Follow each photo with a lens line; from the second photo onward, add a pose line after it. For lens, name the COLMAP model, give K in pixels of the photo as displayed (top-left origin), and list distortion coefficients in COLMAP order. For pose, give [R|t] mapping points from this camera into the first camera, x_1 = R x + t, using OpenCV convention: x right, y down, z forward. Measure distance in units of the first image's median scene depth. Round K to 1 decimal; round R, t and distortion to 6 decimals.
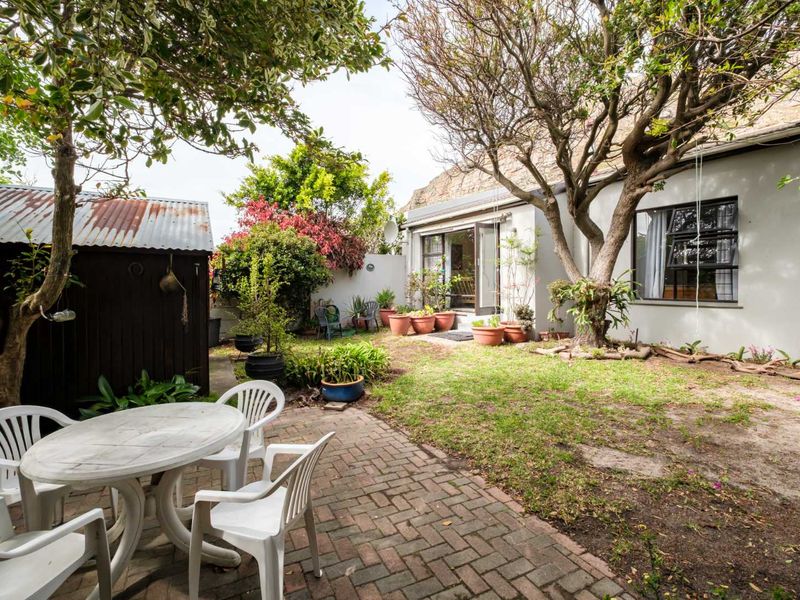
lens RADIAL K [[322.3, 0, 398.9], [0, 322.3, 278.1], [0, 0, 1]] dist [-0.001500, -0.000146]
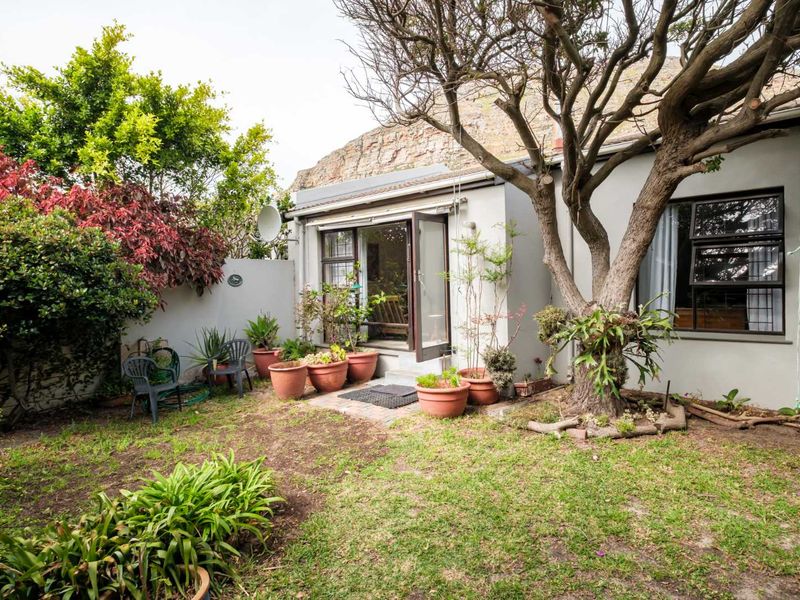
lens RADIAL K [[398.3, 0, 409.6], [0, 398.3, 286.1], [0, 0, 1]] dist [-0.010910, 0.000065]
pose [[0.951376, -0.021646, 0.307270, -0.009644], [0.018240, 0.999736, 0.013952, -0.047615], [-0.307491, -0.007669, 0.951520, 0.319361]]
